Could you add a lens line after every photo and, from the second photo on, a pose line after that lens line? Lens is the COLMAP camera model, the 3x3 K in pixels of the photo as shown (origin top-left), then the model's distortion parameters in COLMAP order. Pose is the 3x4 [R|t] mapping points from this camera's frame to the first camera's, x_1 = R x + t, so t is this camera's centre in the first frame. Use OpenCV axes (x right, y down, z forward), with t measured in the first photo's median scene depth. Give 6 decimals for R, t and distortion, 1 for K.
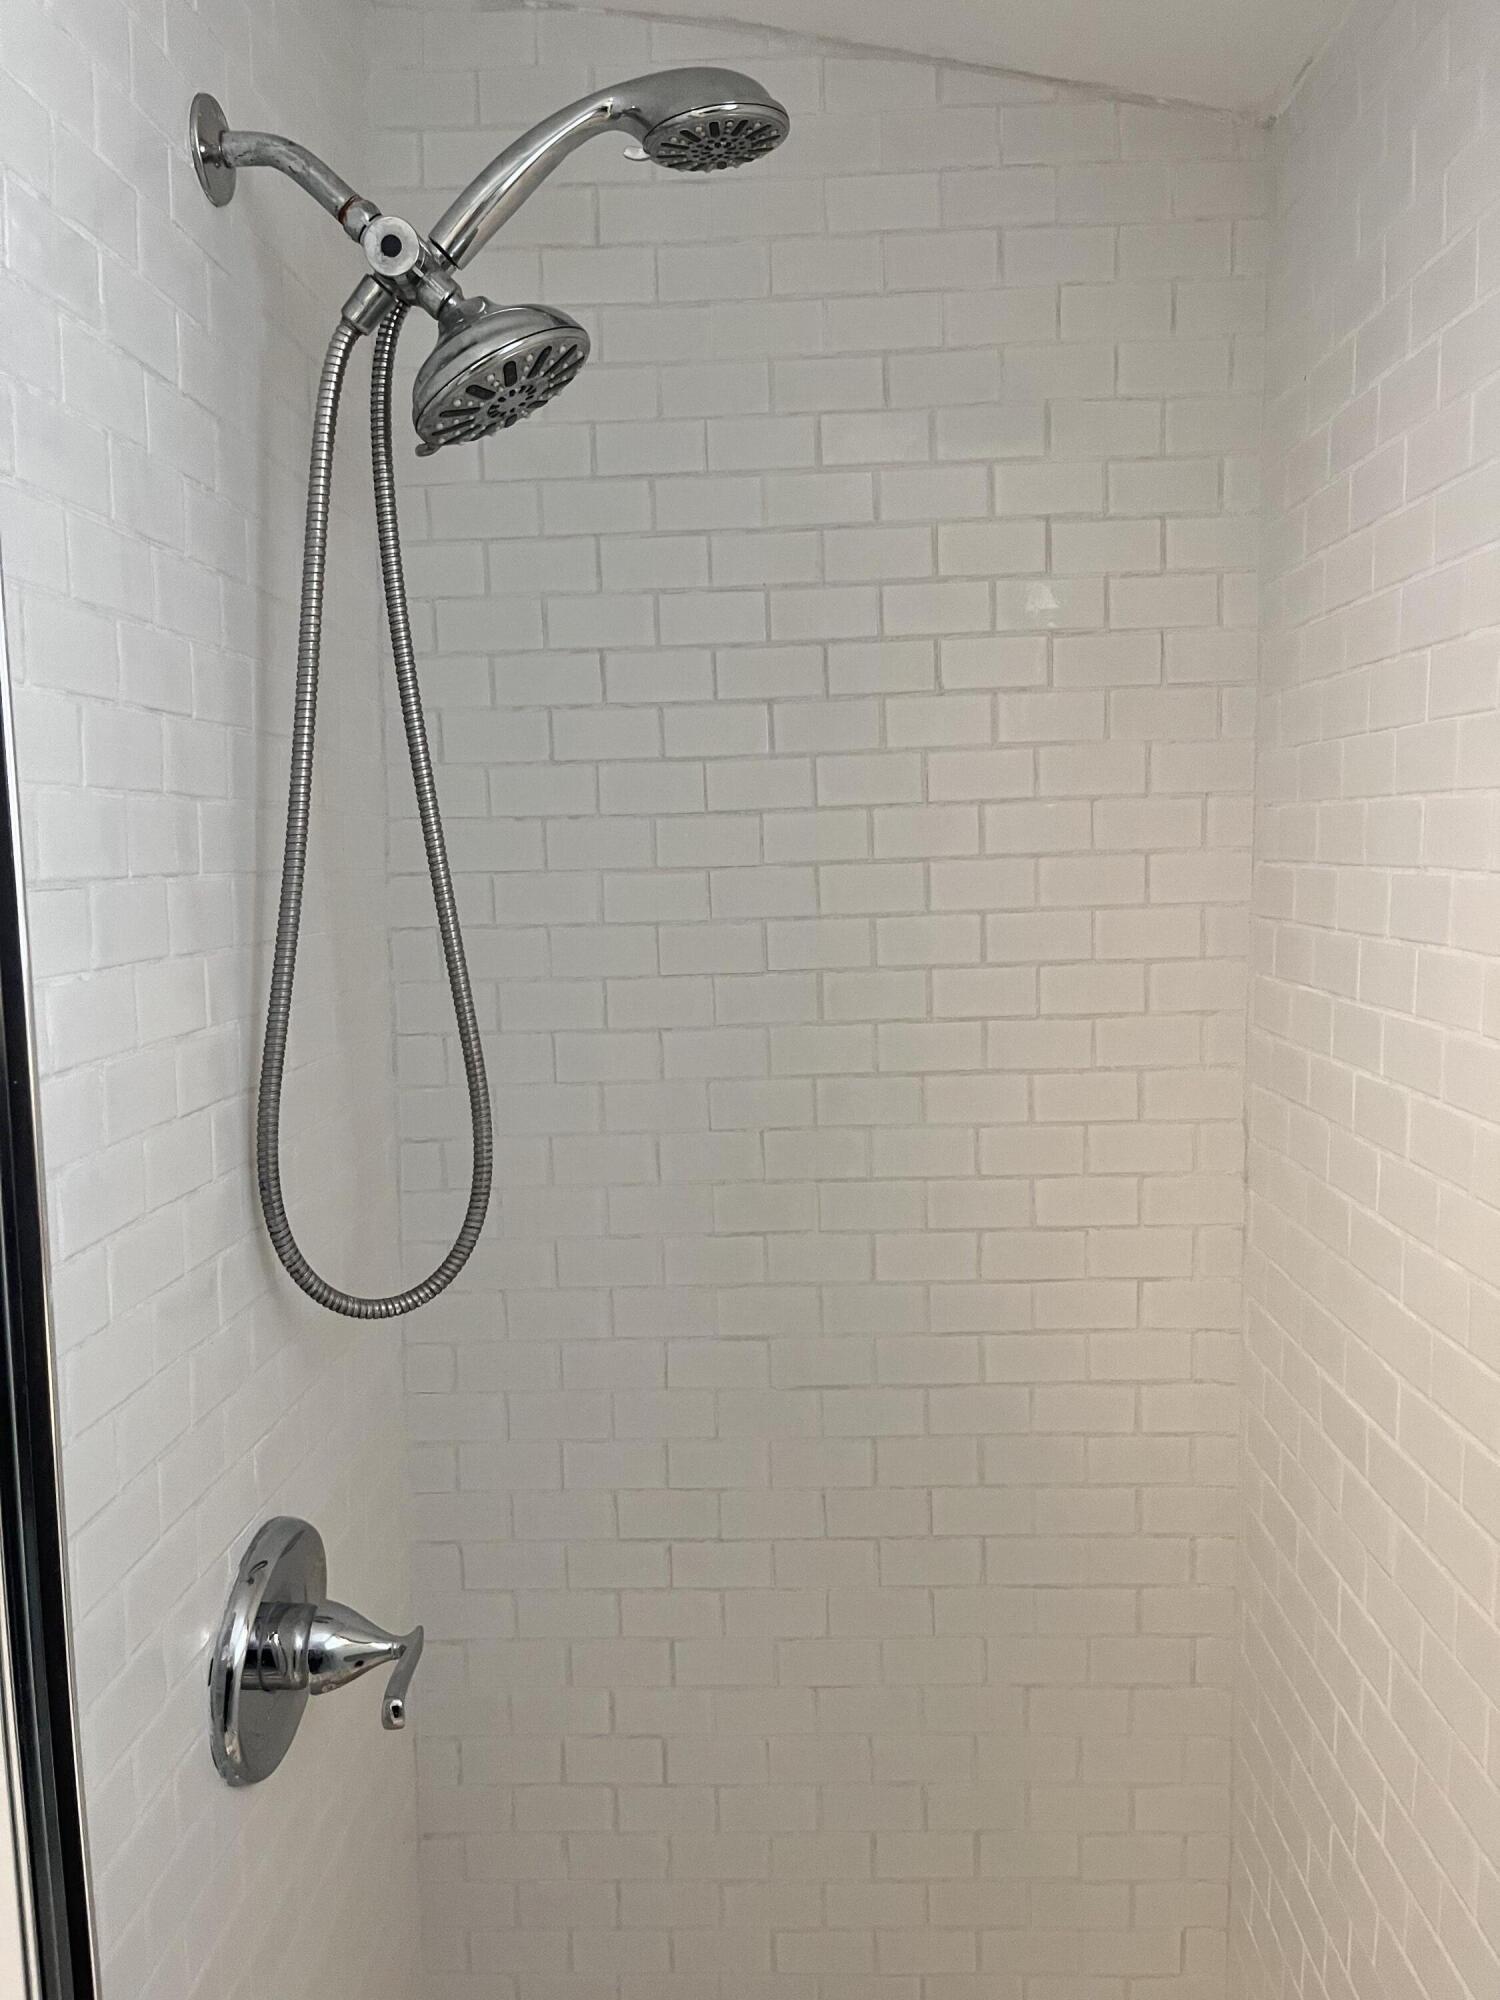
lens RADIAL K [[1513.3, 0, 747.2], [0, 1513.3, 1001.8], [0, 0, 1]] dist [0.070213, -0.096694]
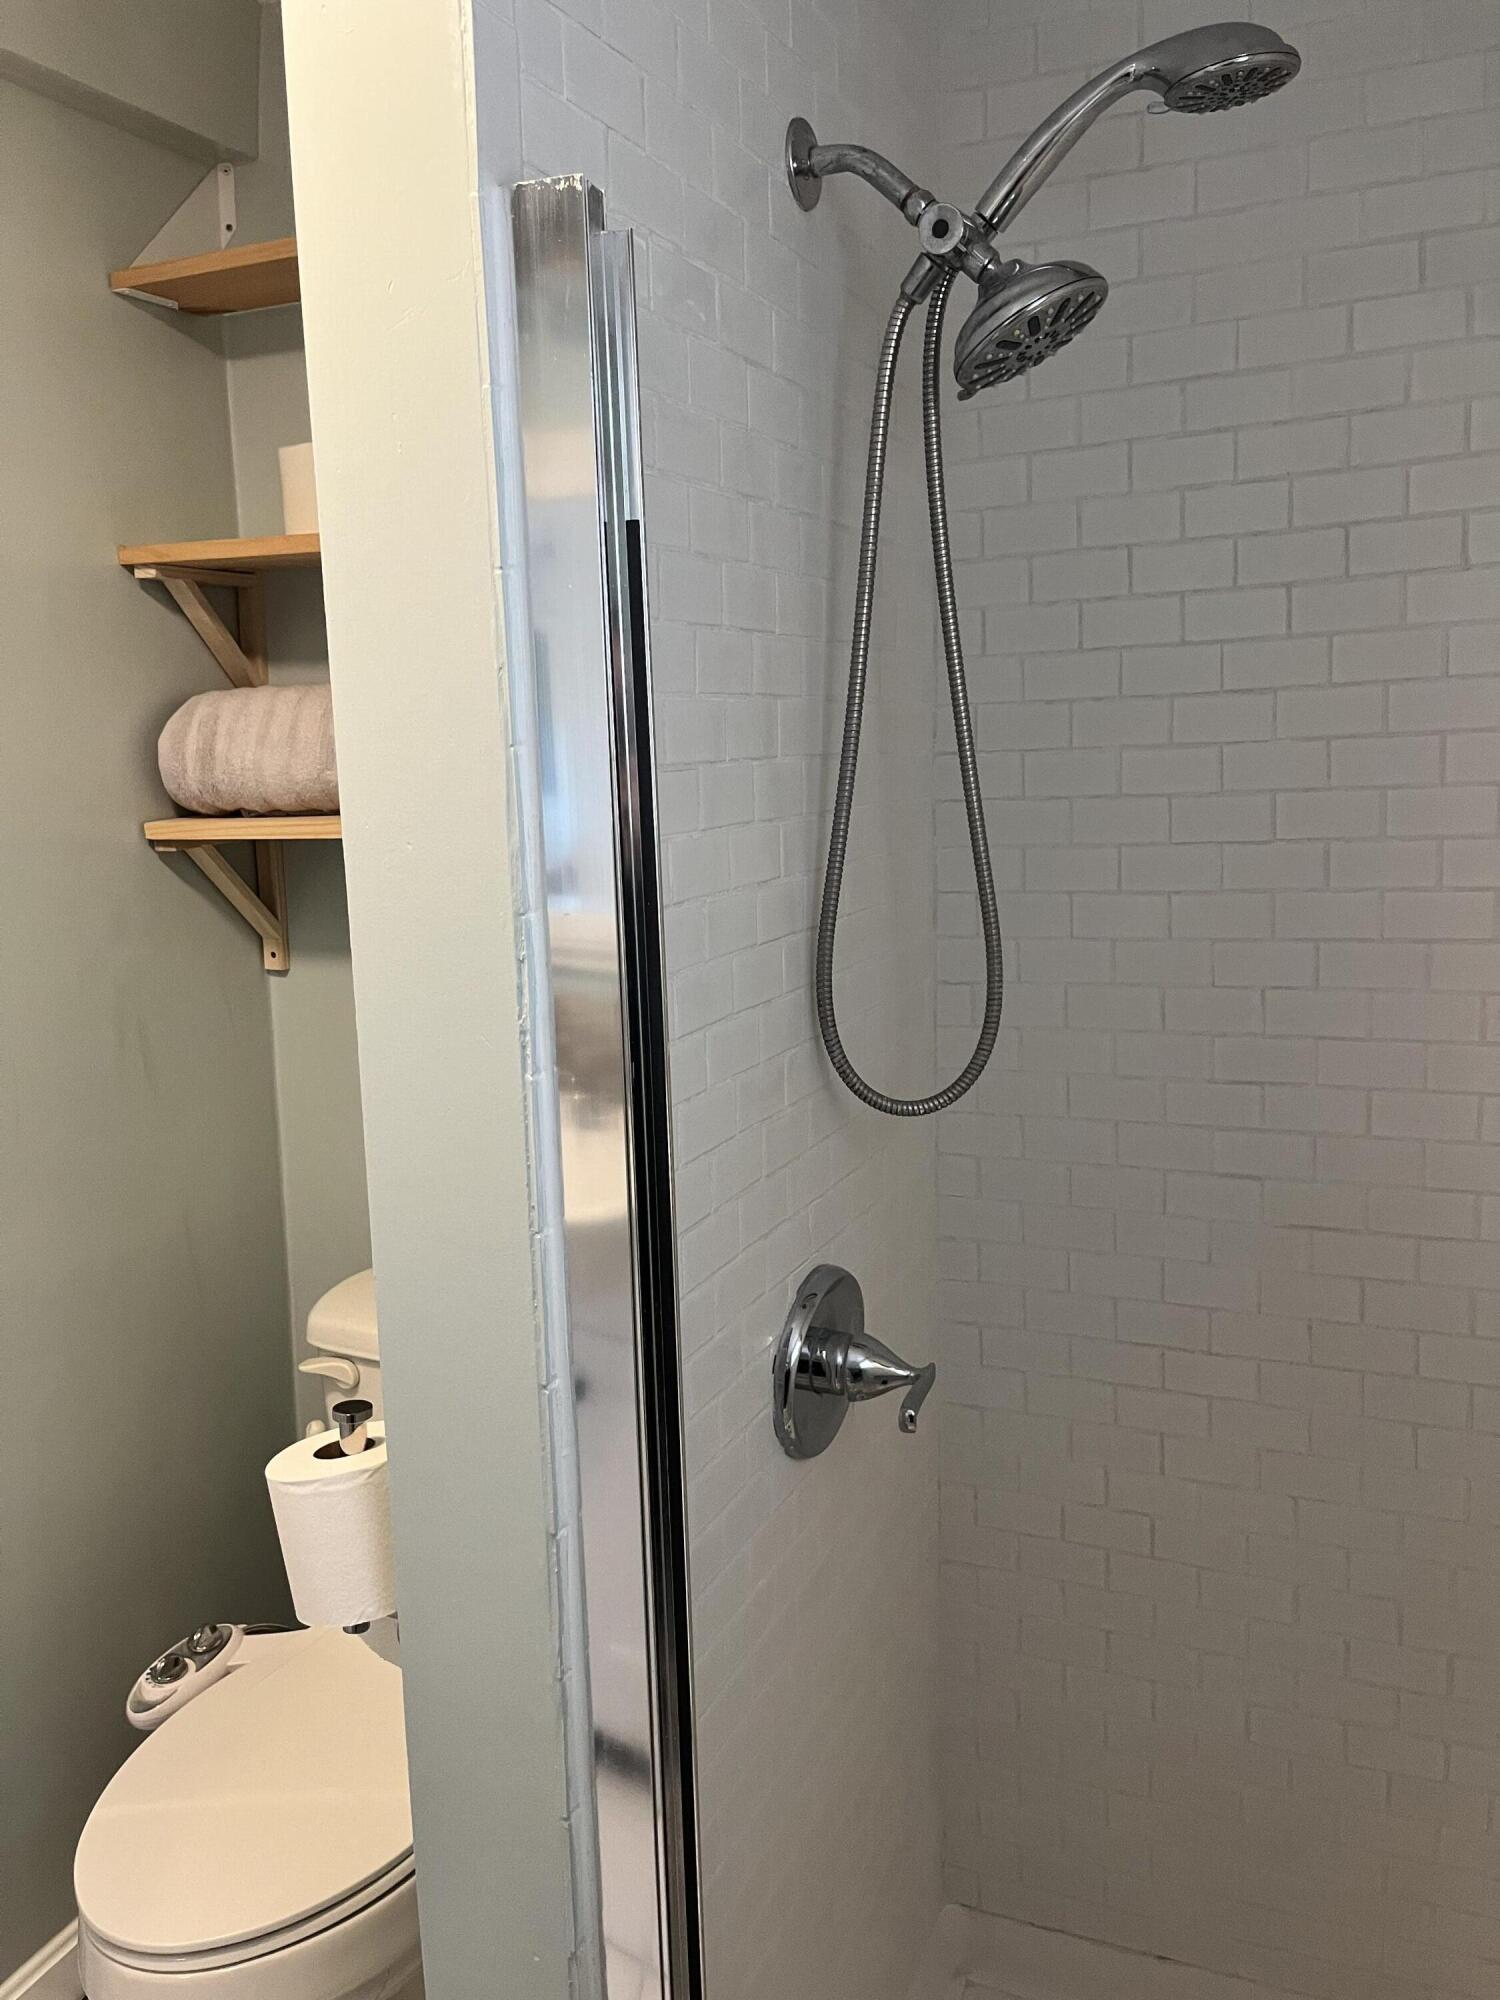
lens RADIAL K [[1513.3, 0, 742.3], [0, 1513.3, 991.2], [0, 0, 1]] dist [0.070213, -0.096694]
pose [[0.927279, 0.049364, -0.371102, 0.089008], [-0.021255, 0.996611, 0.079460, 0.011054], [0.373767, -0.065794, 0.925186, -0.189906]]
